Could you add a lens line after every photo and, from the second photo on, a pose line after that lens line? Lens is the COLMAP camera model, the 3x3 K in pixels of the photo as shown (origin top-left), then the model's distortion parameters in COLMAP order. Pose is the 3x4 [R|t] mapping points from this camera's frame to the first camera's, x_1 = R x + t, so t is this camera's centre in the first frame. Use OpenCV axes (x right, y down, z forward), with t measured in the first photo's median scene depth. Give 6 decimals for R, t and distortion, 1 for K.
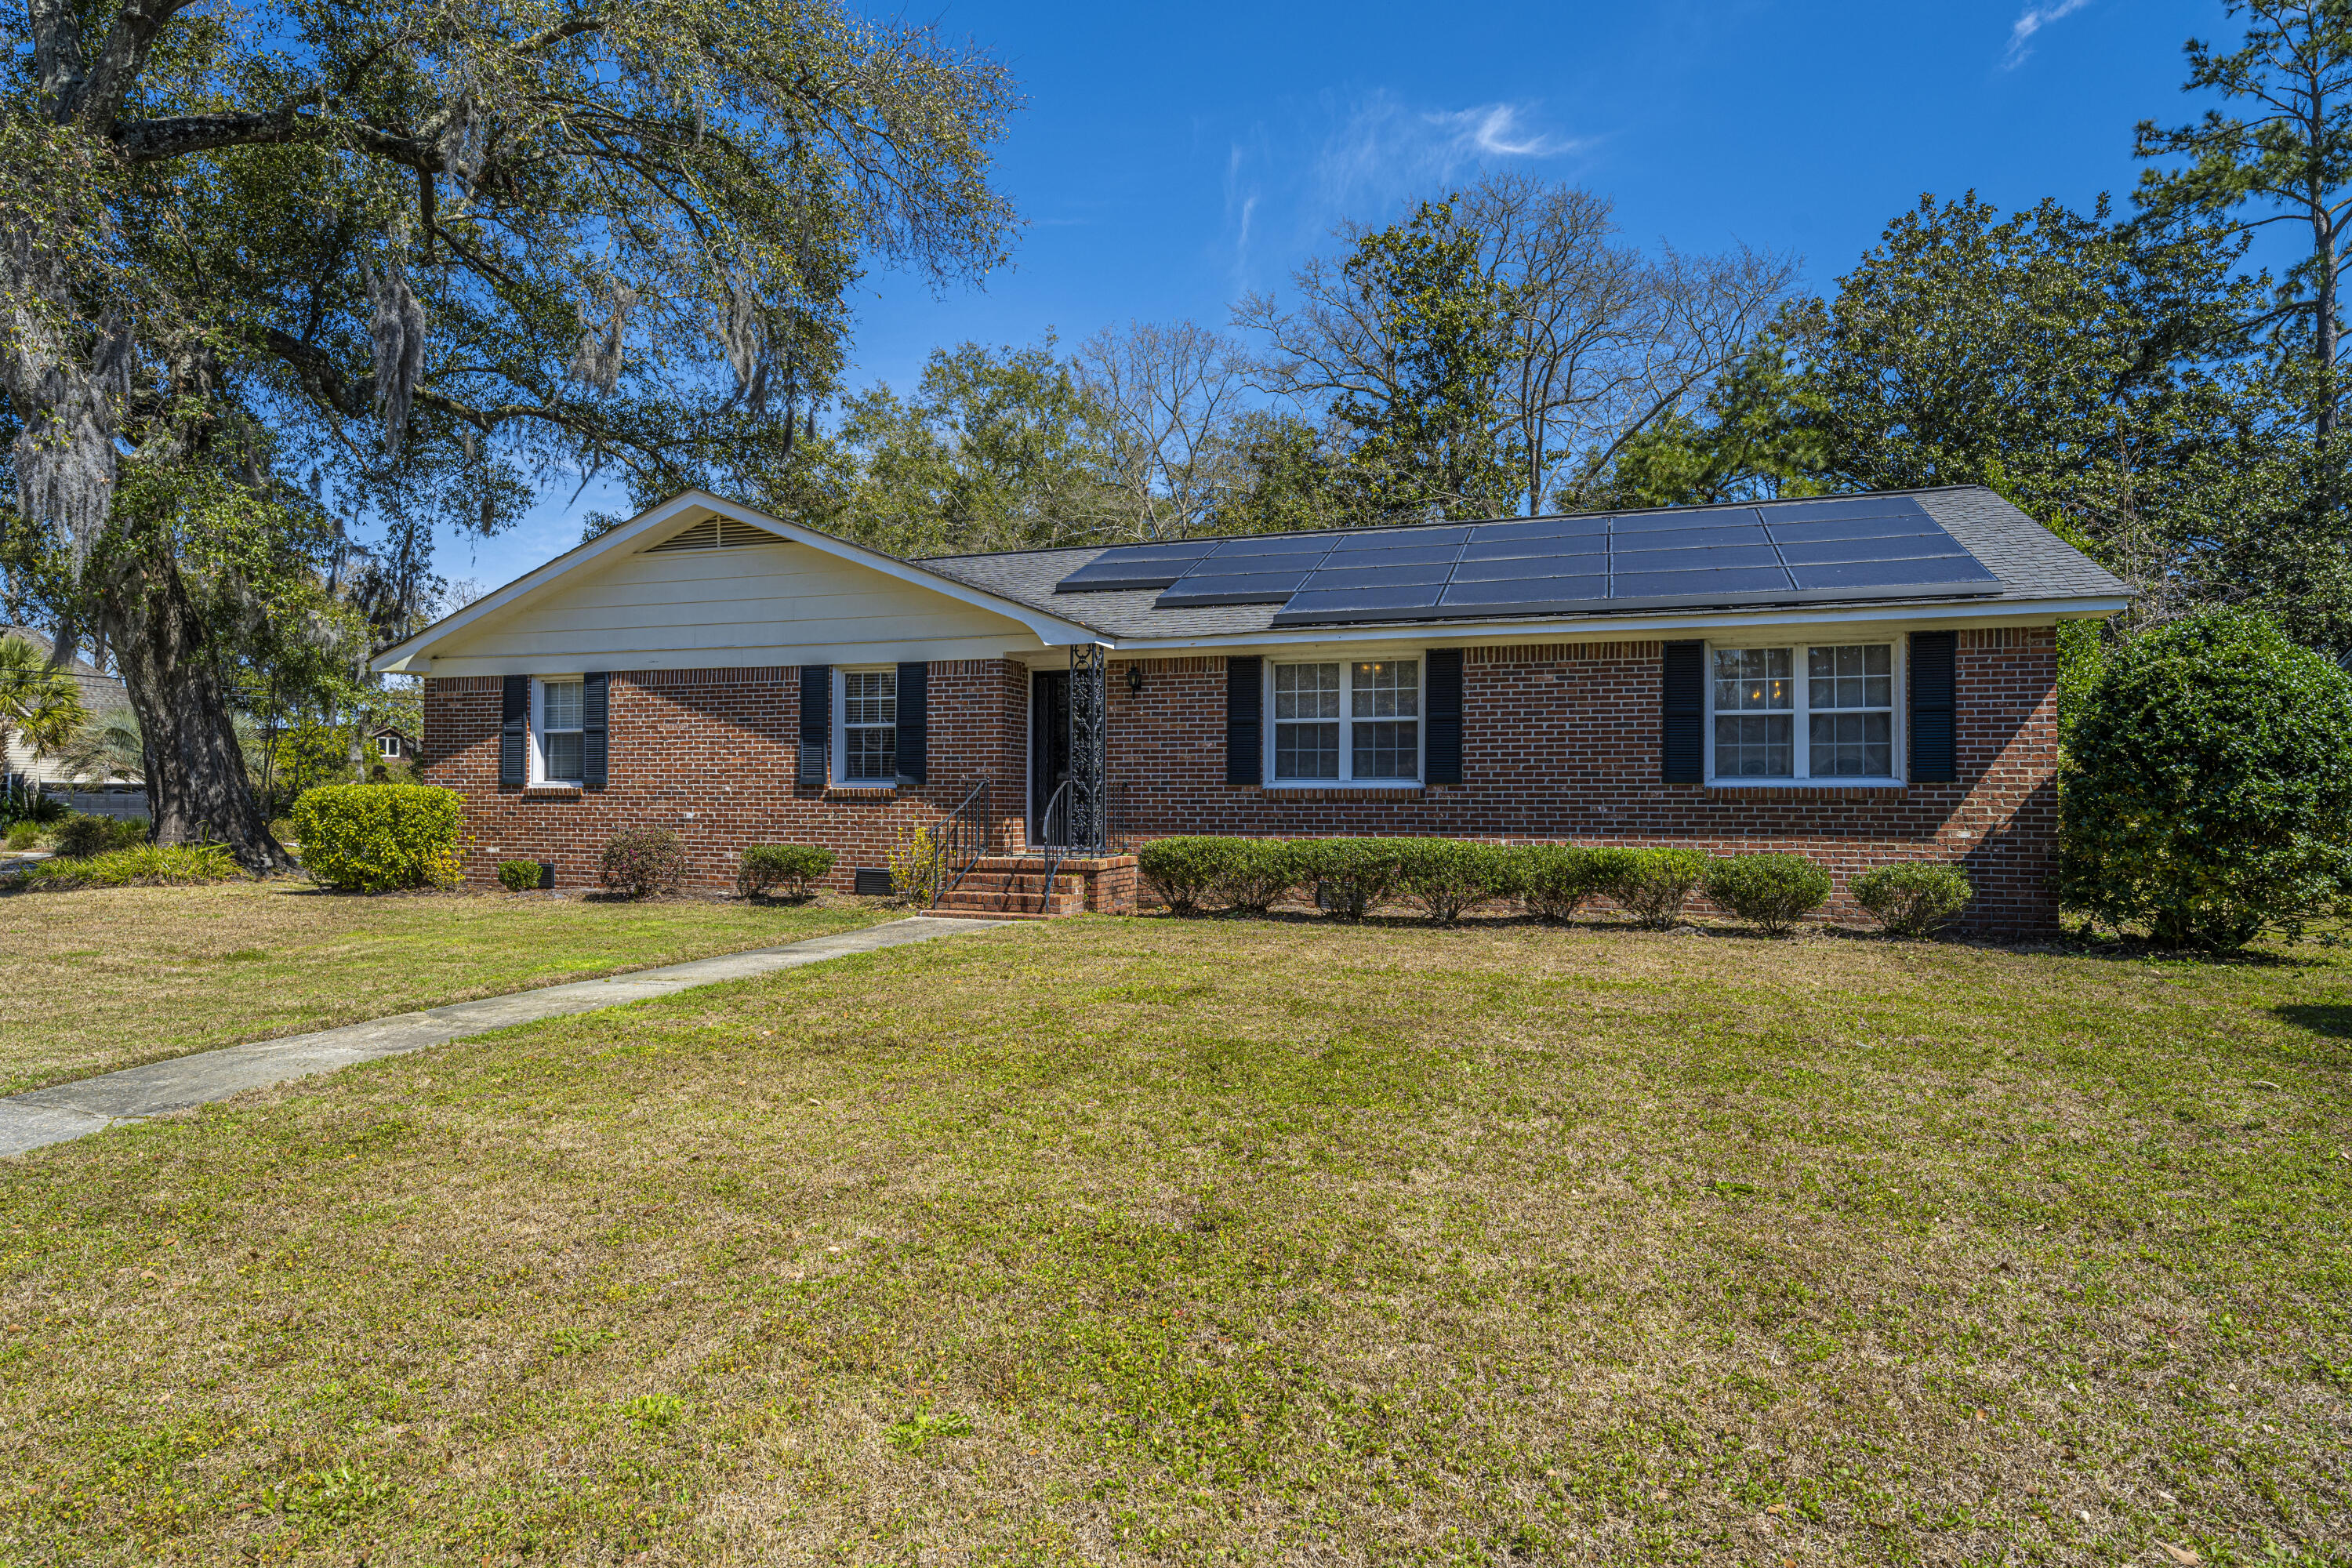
lens RADIAL K [[1277.3, 0, 1179.6], [0, 1277.3, 786.9], [0, 0, 1]] dist [0.000716, 0.000973]
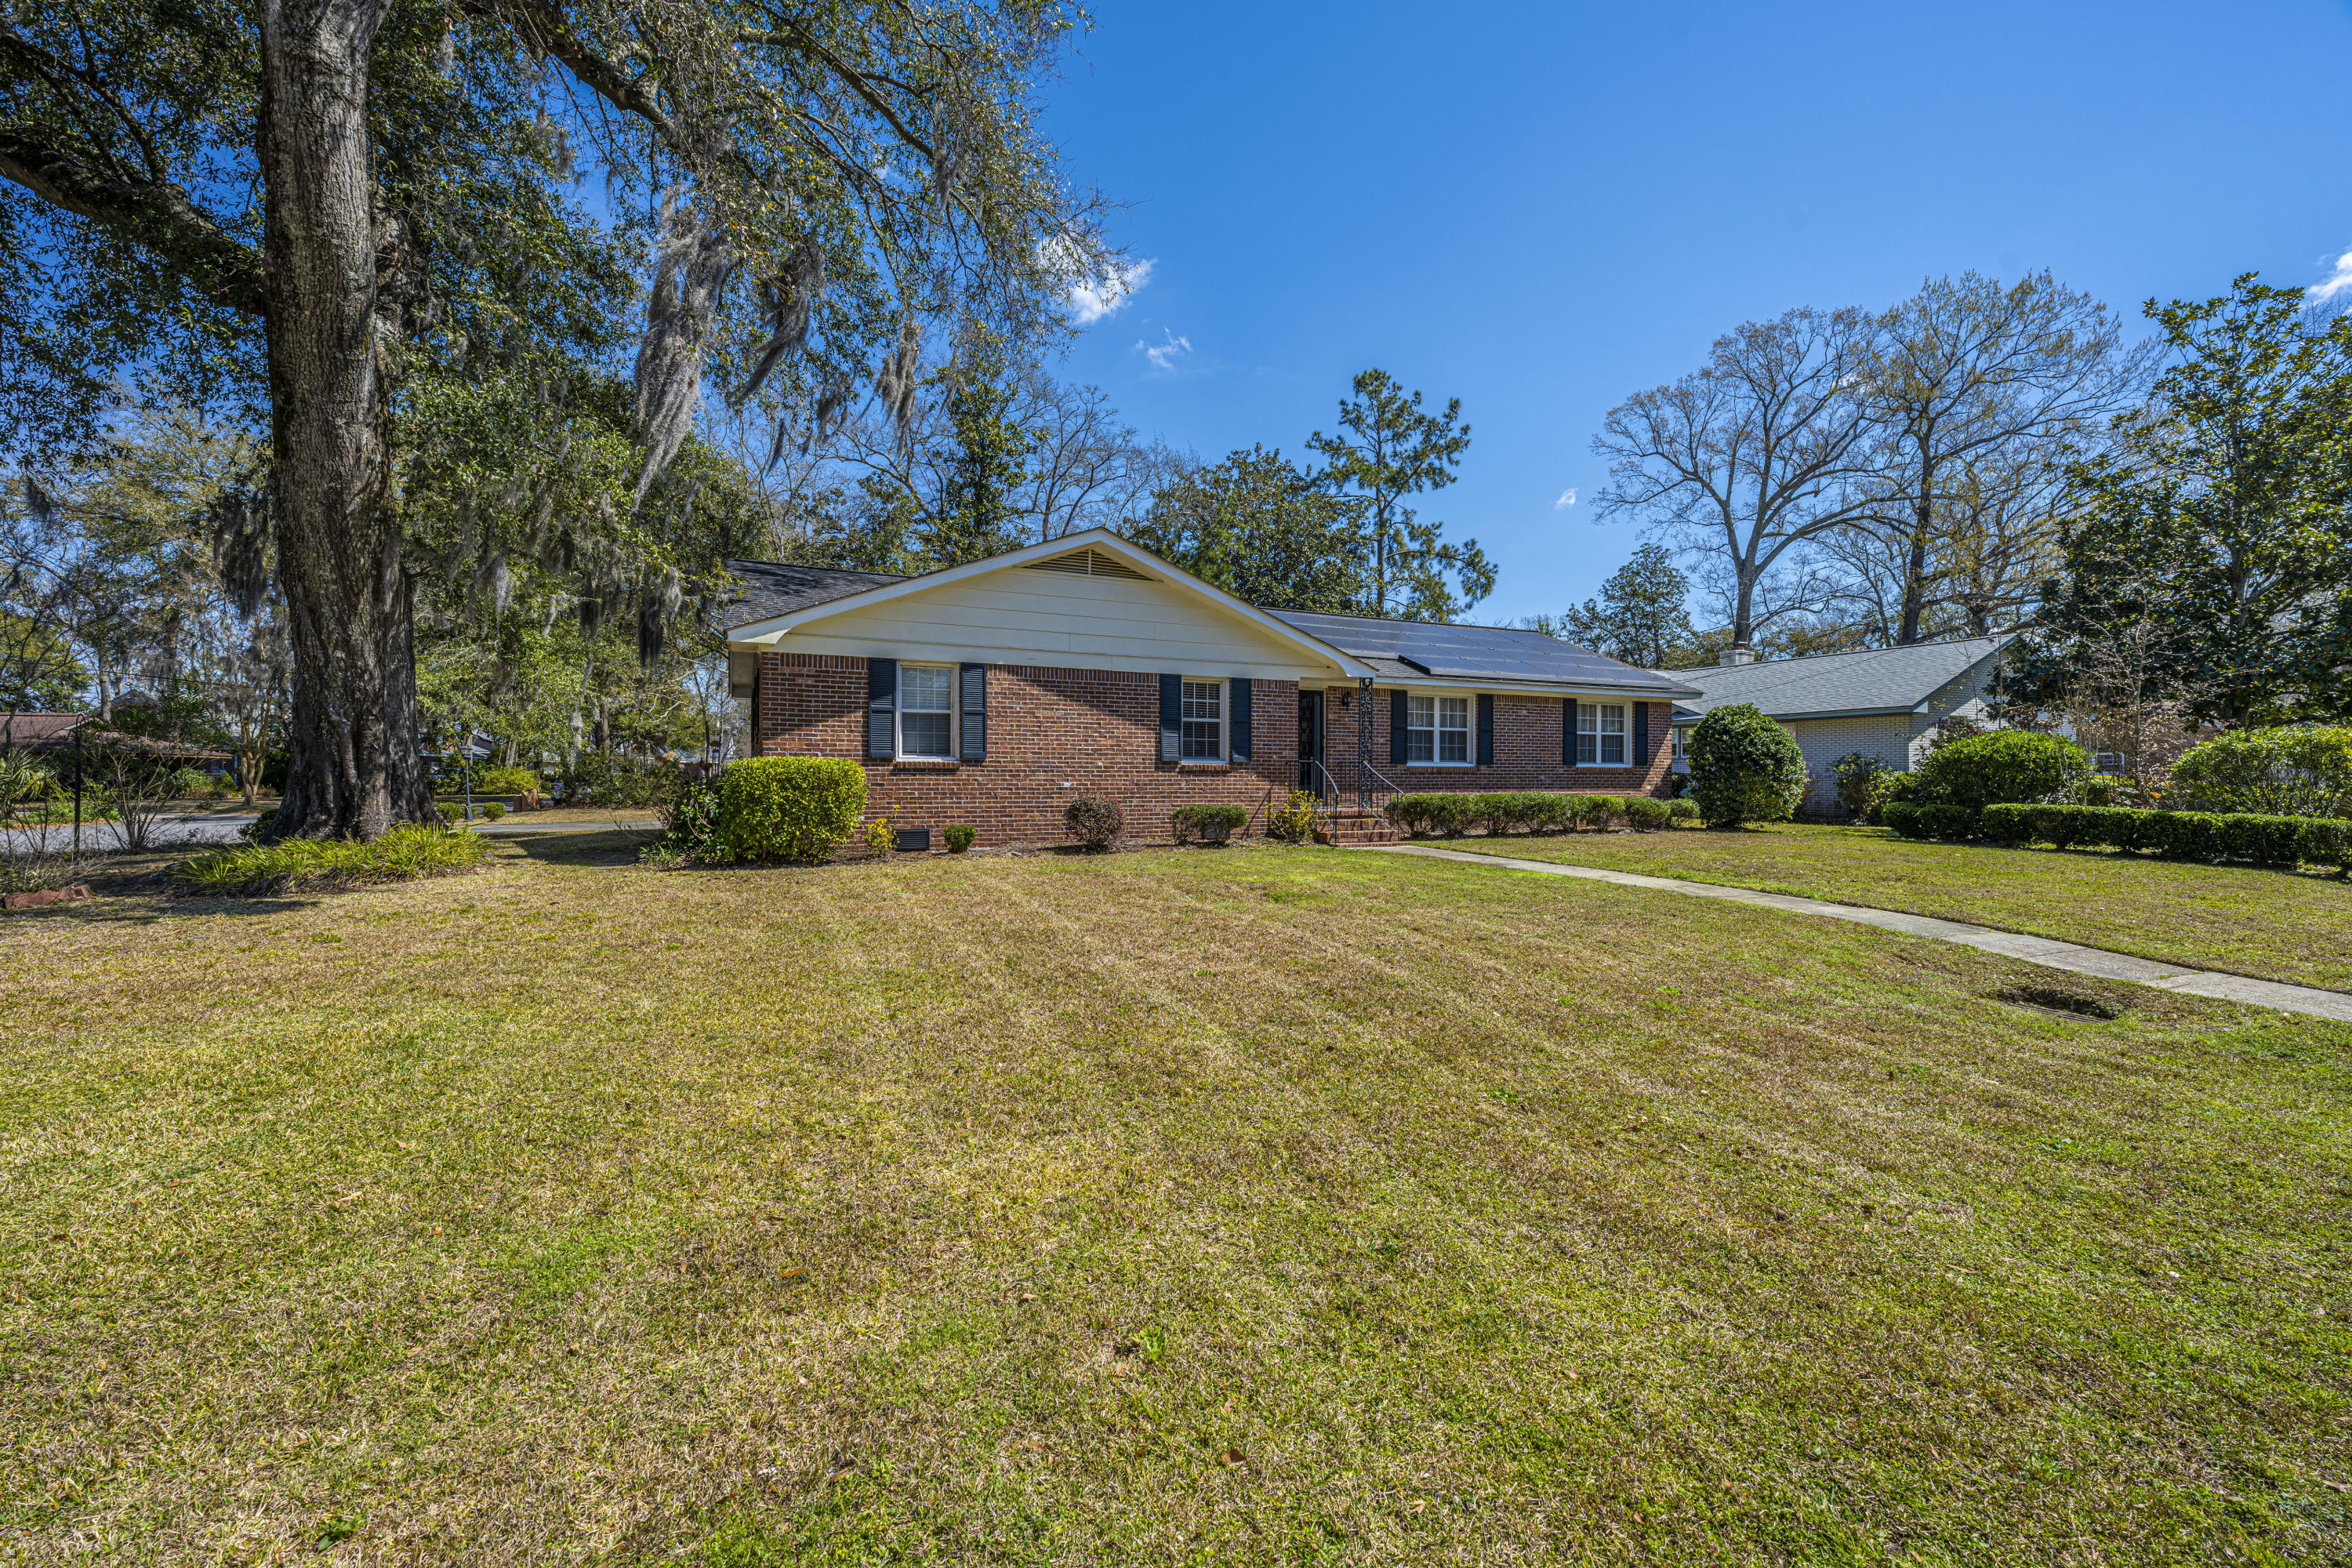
lens RADIAL K [[907.9, 0, 1170.8], [0, 907.9, 779.7], [0, 0, 1]] dist [0.002172, -0.000016]
pose [[0.735697, -0.003534, 0.677302, -0.978081], [-0.007177, 0.999890, 0.013014, 0.005363], [-0.677273, -0.014435, 0.735590, 0.292915]]
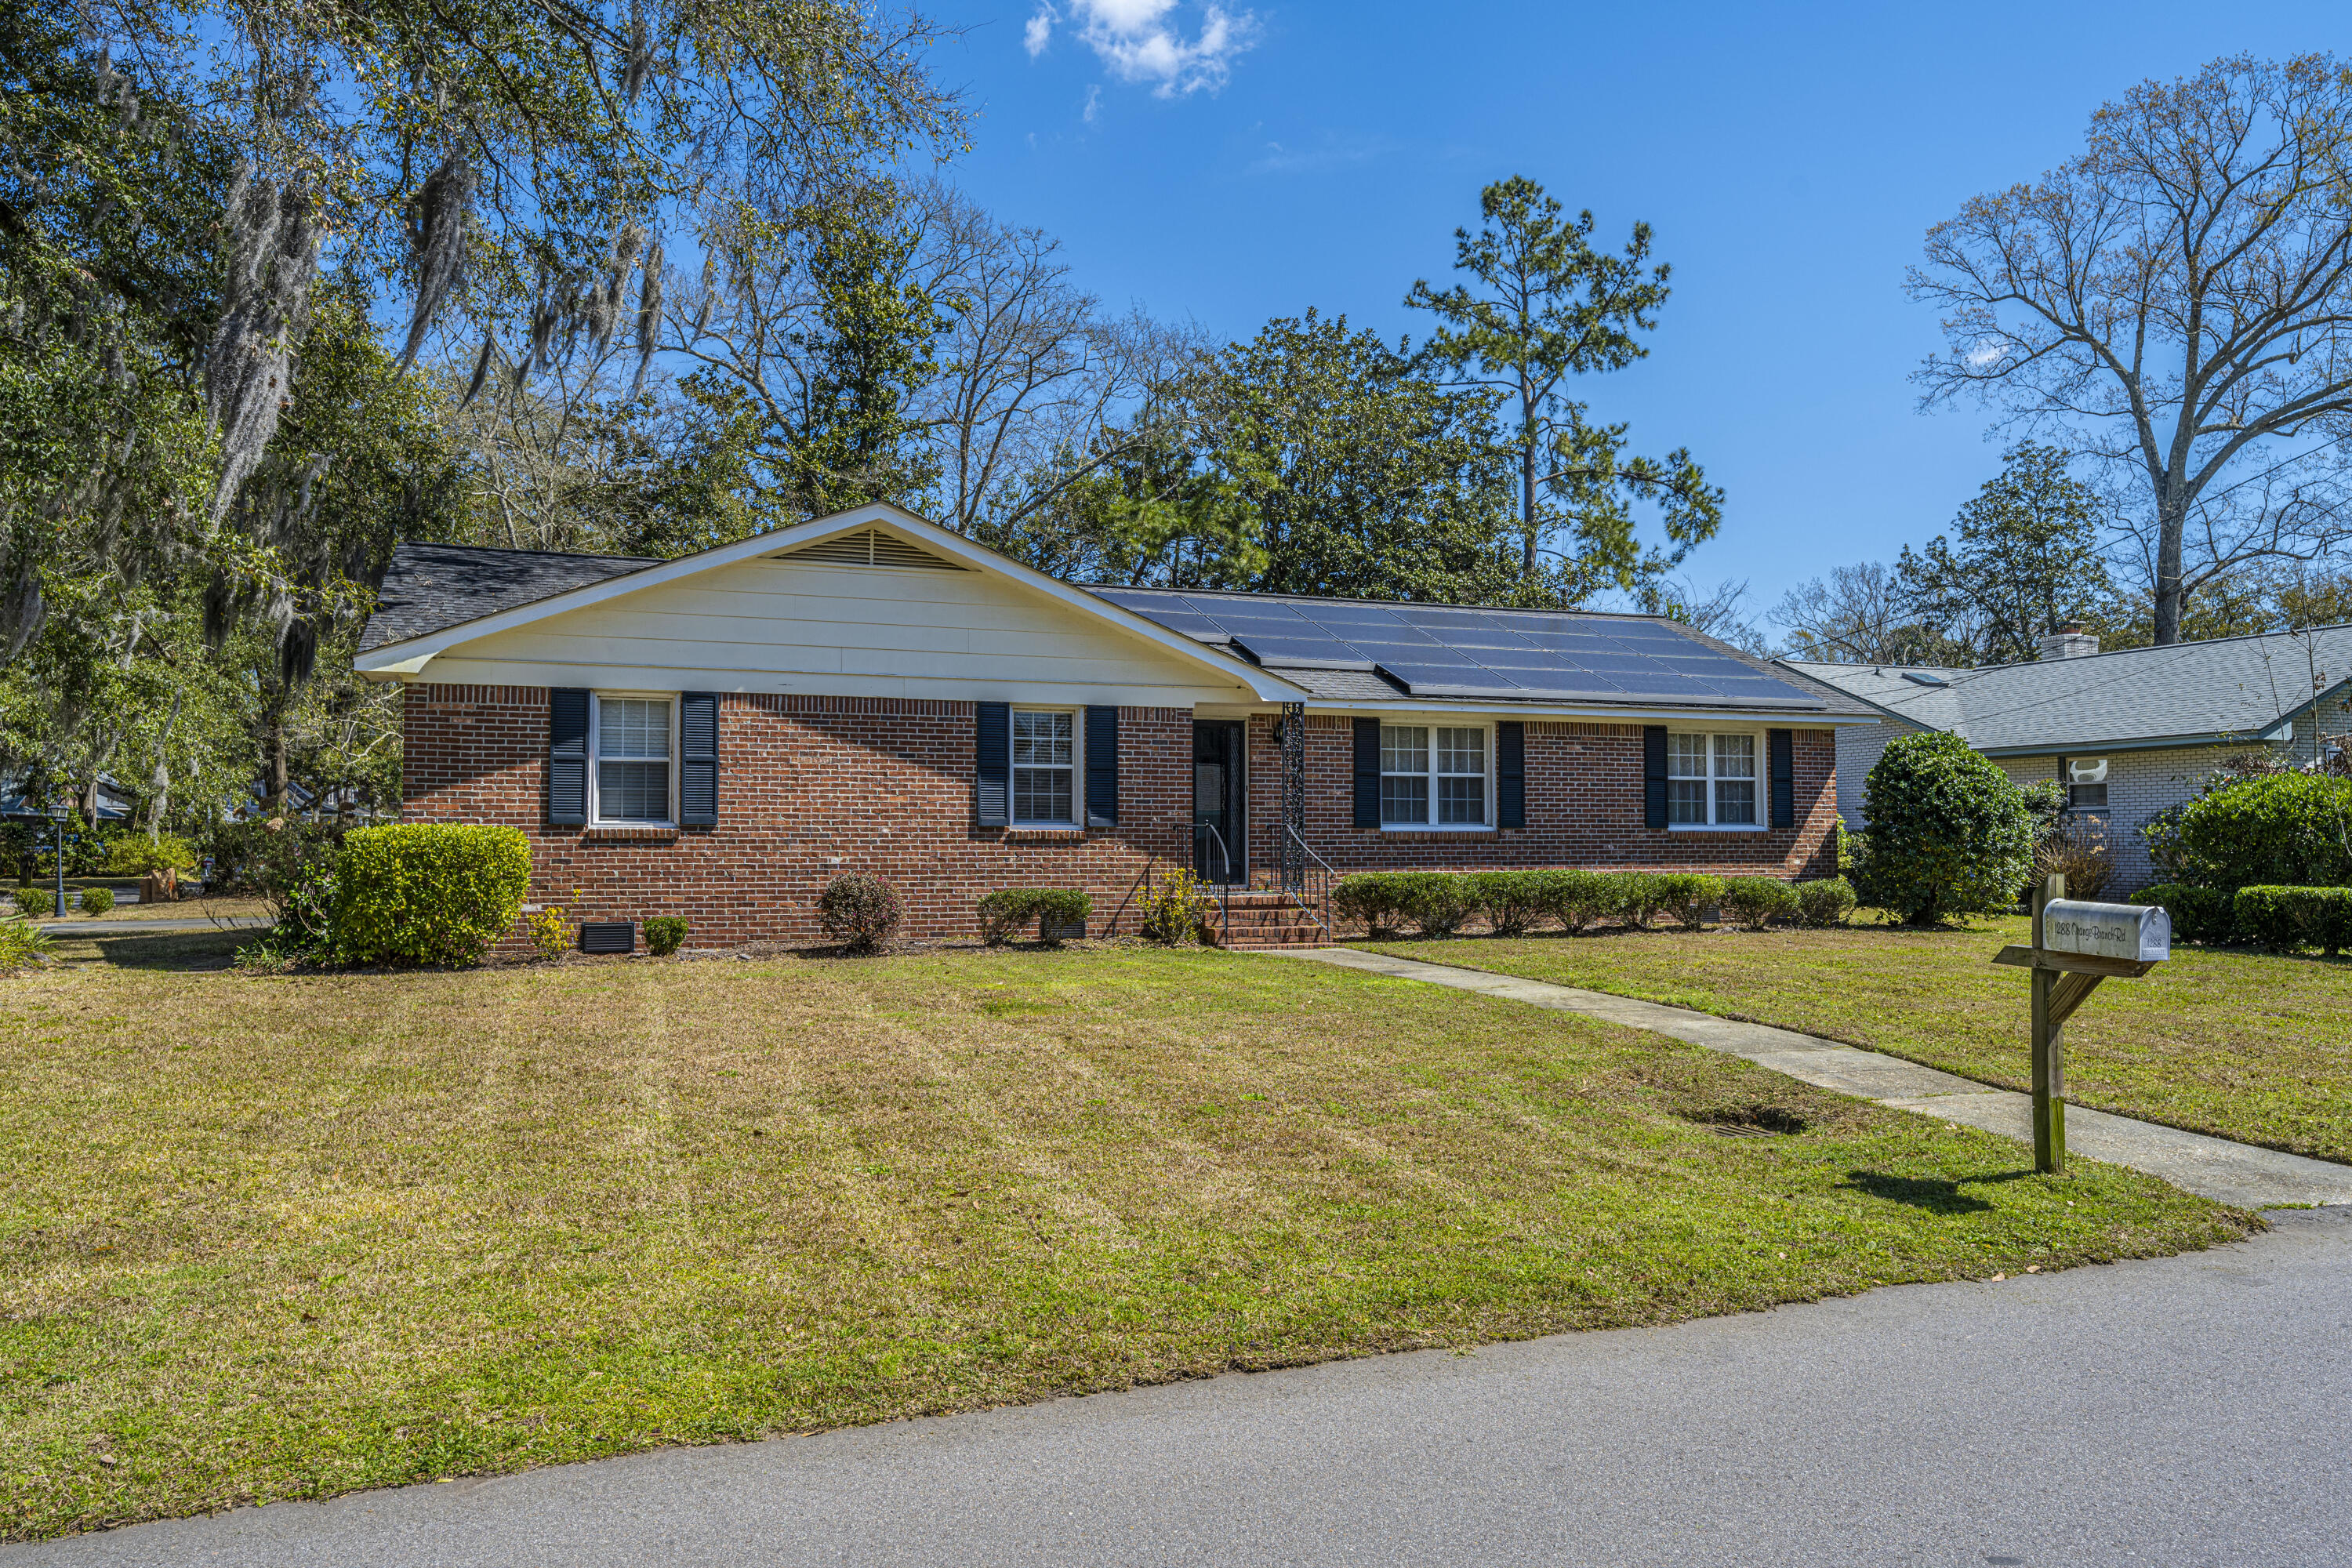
lens RADIAL K [[1571.8, 0, 1166.4], [0, 1571.8, 778.2], [0, 0, 1]] dist [0.000520, -0.000368]
pose [[0.778338, 0.022310, 0.627449, -0.955371], [-0.003269, 0.999499, -0.031483, -0.001283], [-0.627837, 0.022453, 0.778021, 0.002807]]
